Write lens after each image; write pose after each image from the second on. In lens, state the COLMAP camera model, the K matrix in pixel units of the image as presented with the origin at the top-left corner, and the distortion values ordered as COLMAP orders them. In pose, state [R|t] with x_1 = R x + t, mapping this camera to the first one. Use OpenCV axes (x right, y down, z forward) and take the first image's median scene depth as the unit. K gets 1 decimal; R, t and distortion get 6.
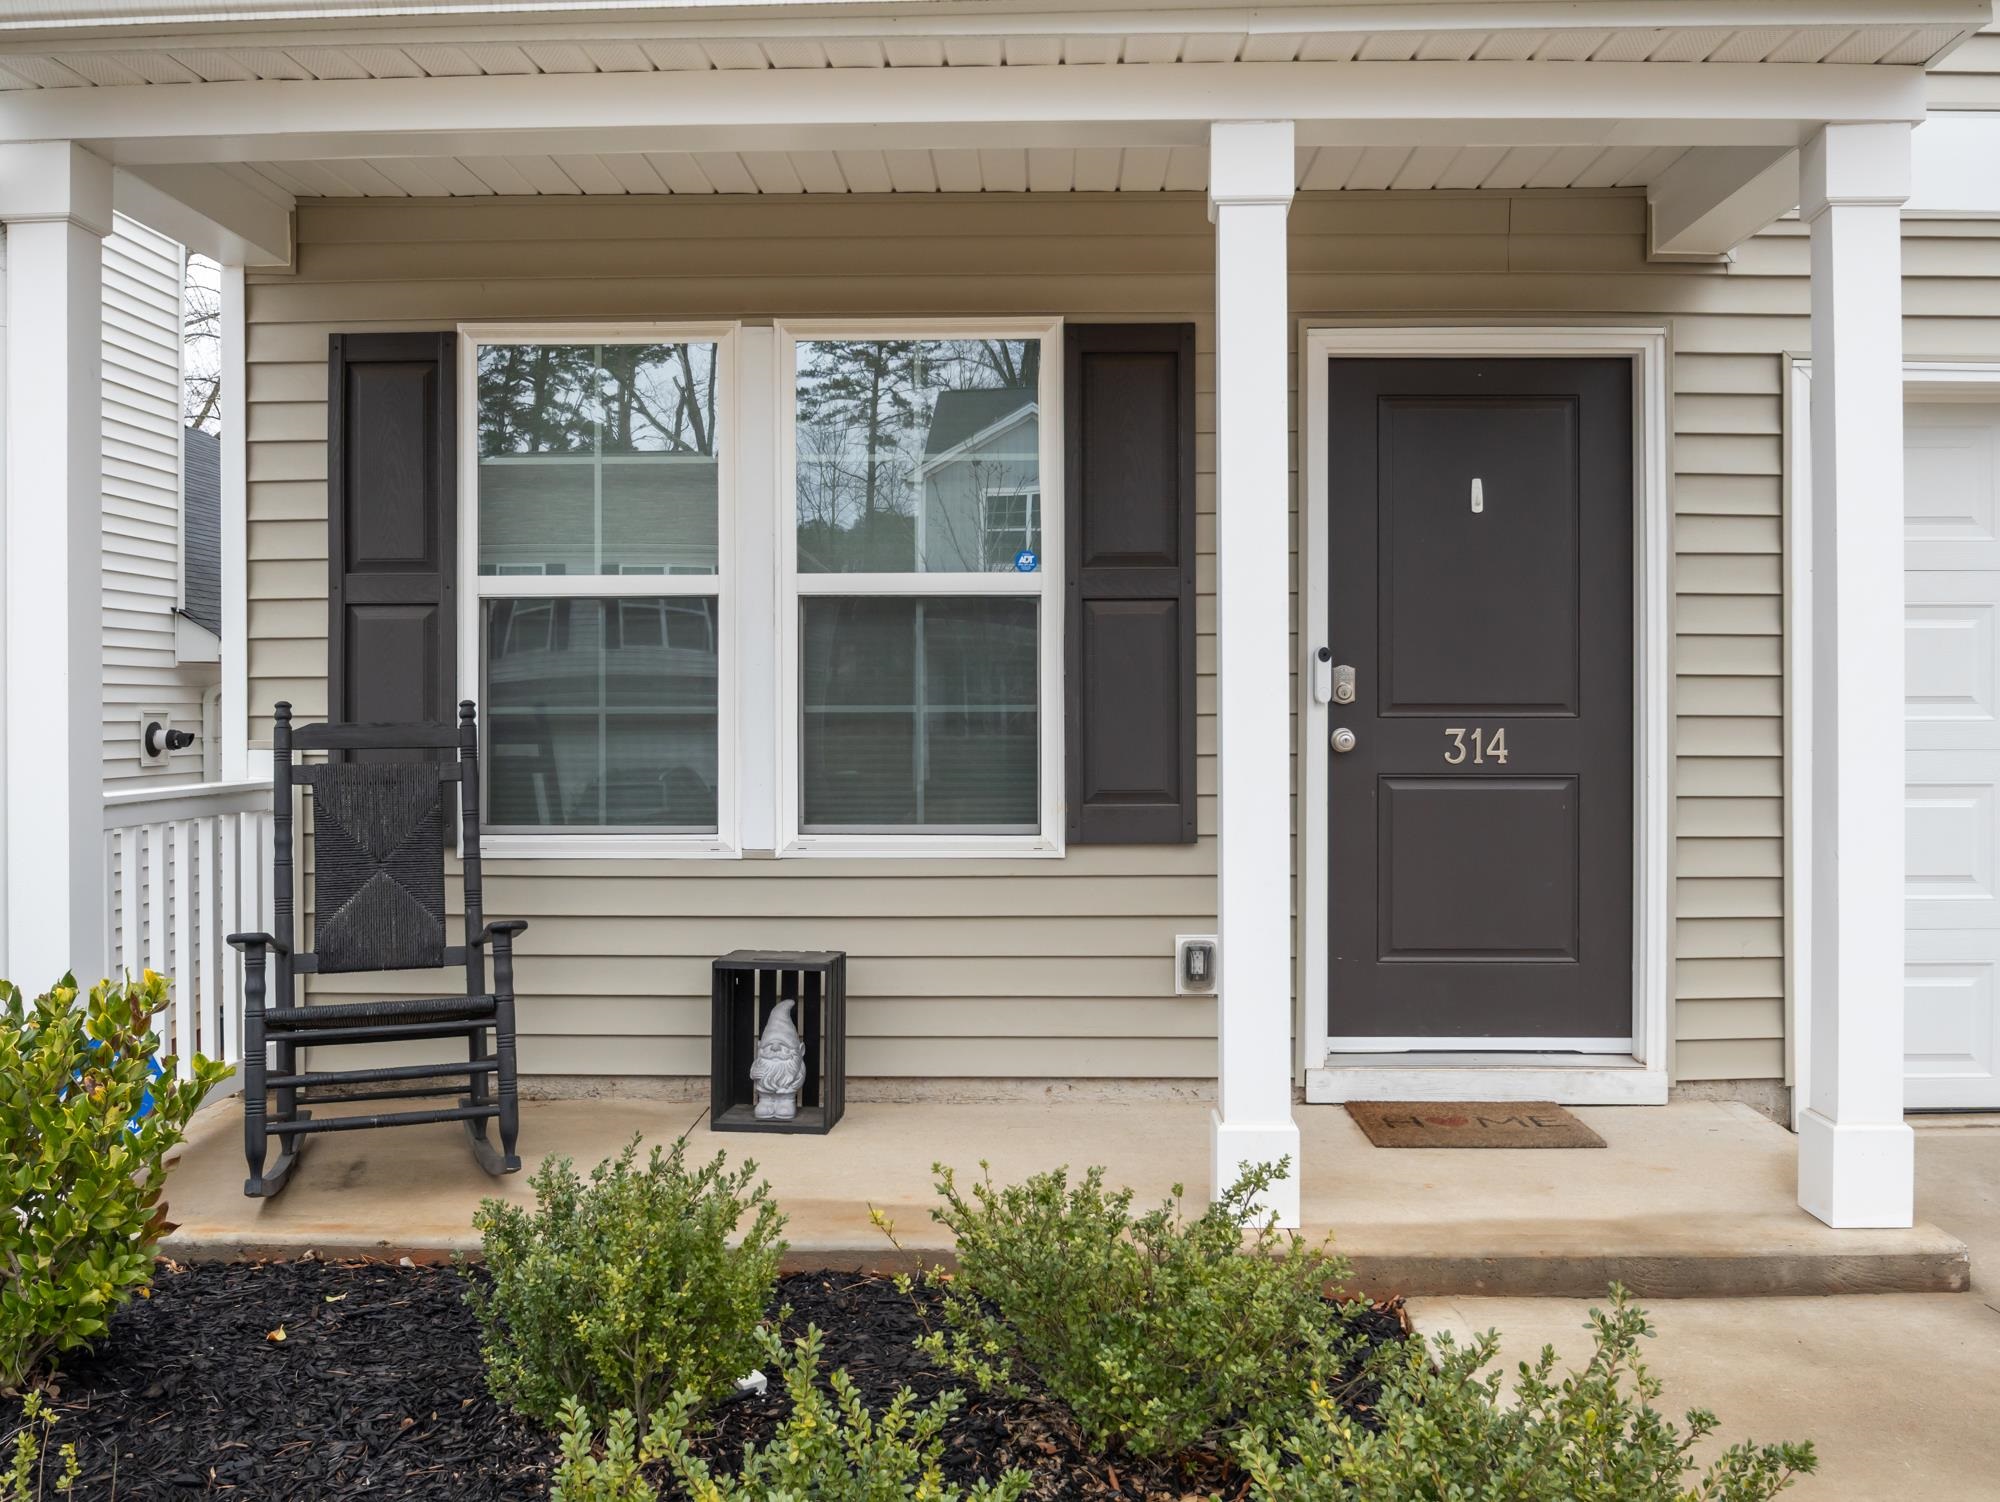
lens RADIAL K [[1677.4, 0, 1011.8], [0, 1677.4, 742.9], [0, 0, 1]] dist [-0.017682, -0.018147]
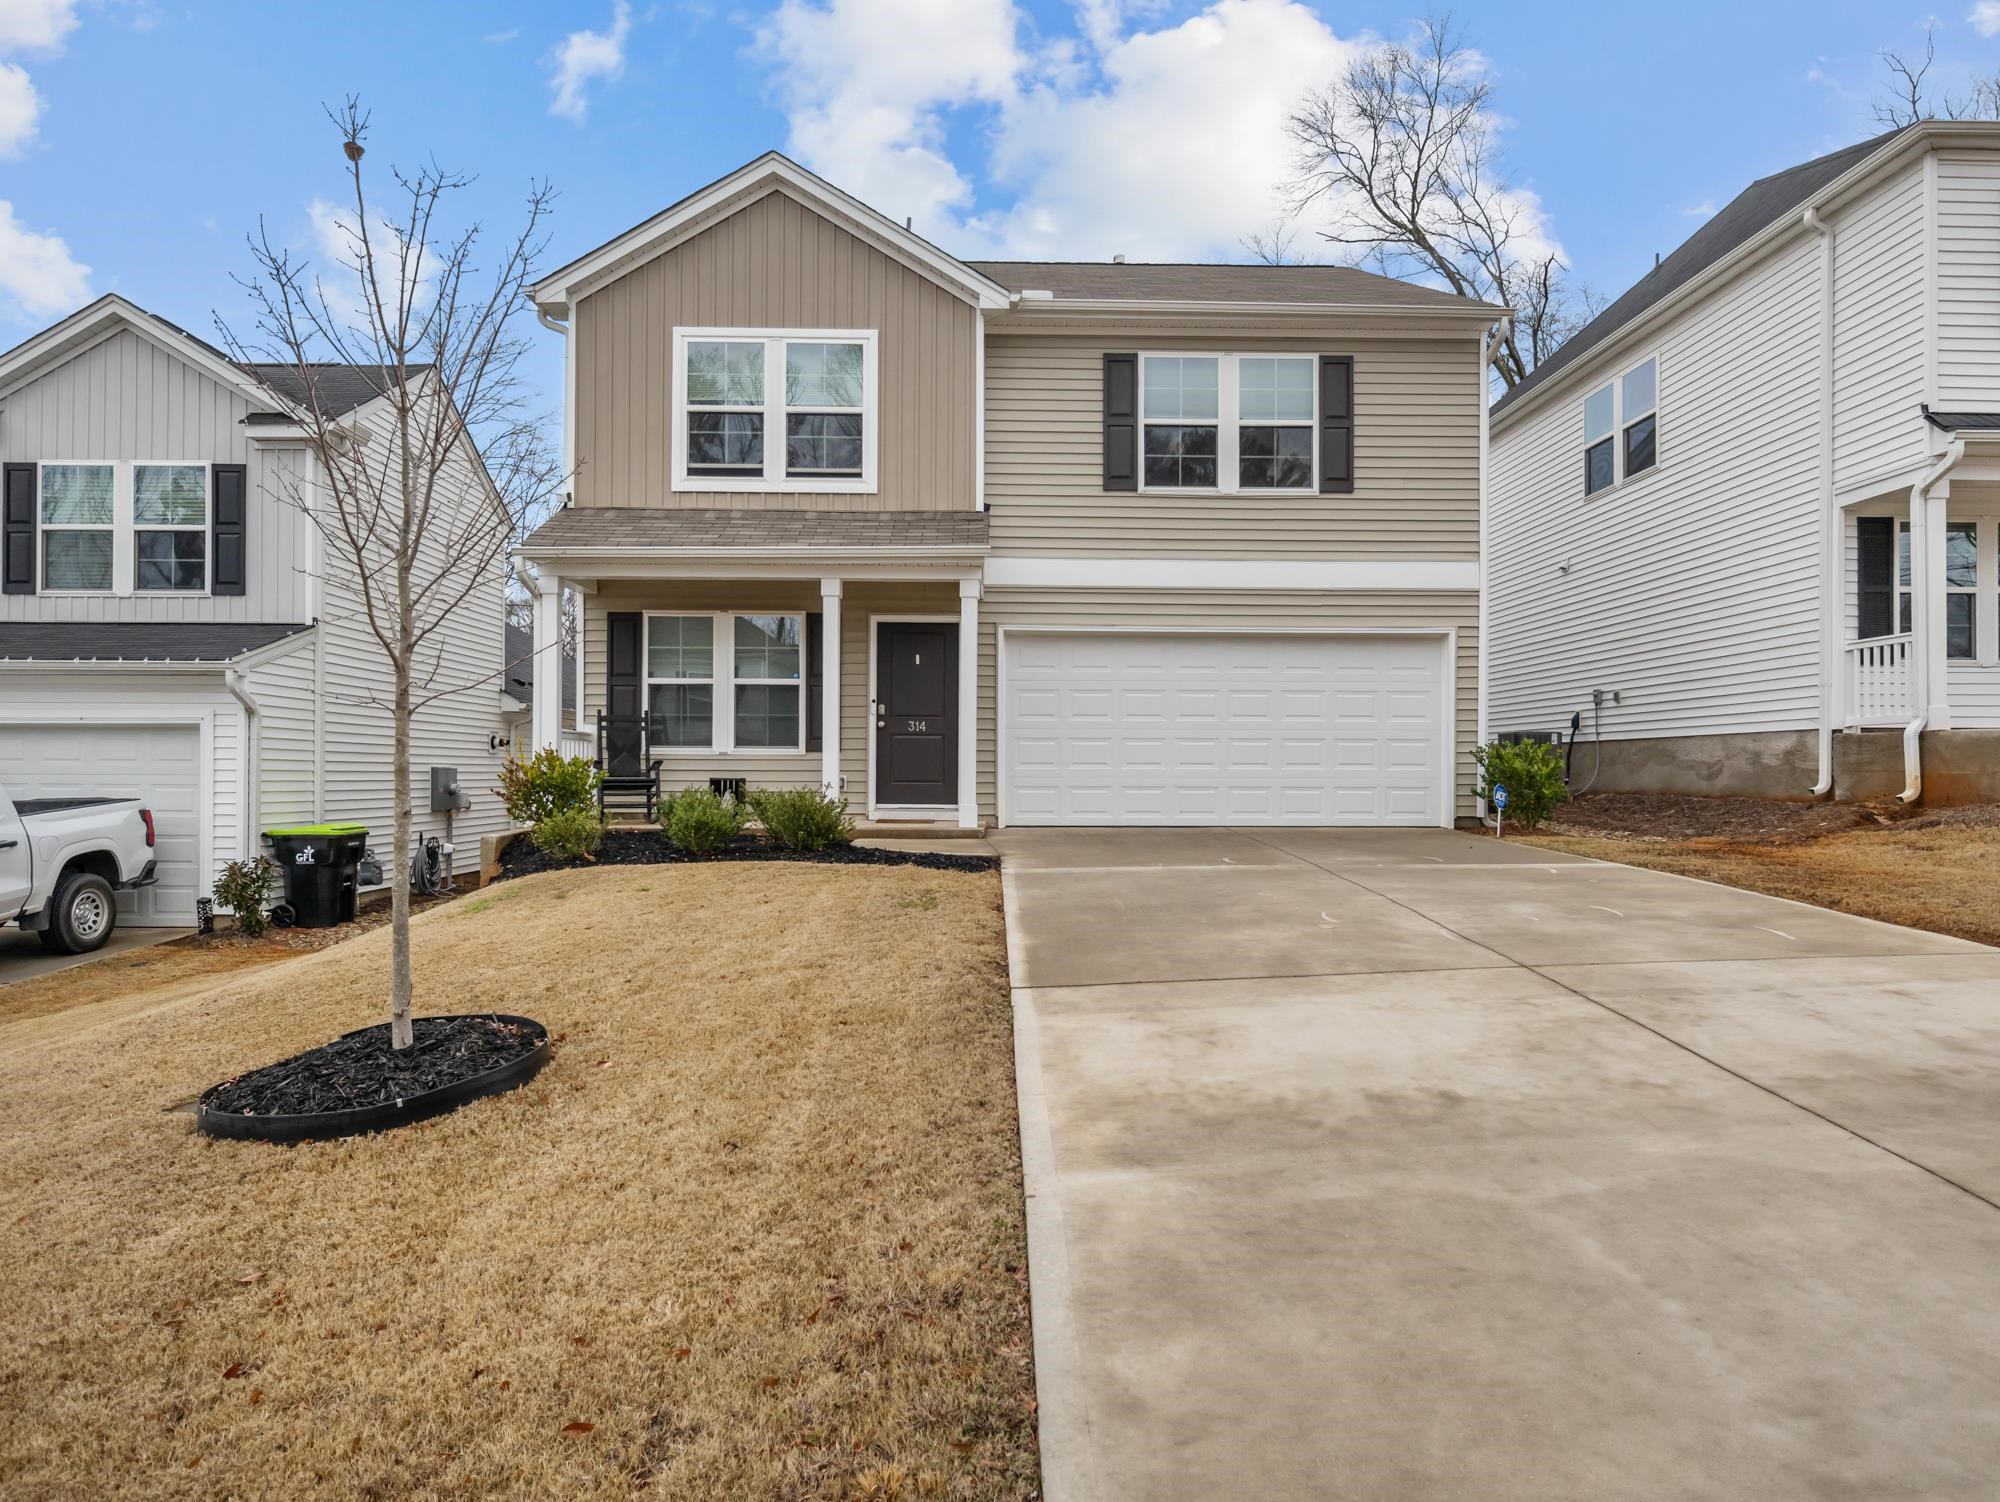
lens RADIAL K [[1142.0, 0, 990.8], [0, 1142.0, 768.5], [0, 0, 1]] dist [-0.007494, -0.000835]
pose [[0.999491, 0.007929, 0.030908, 0.364897], [-0.007258, 0.999737, -0.021758, 0.149851], [-0.031072, 0.021522, 0.999285, -1.548420]]
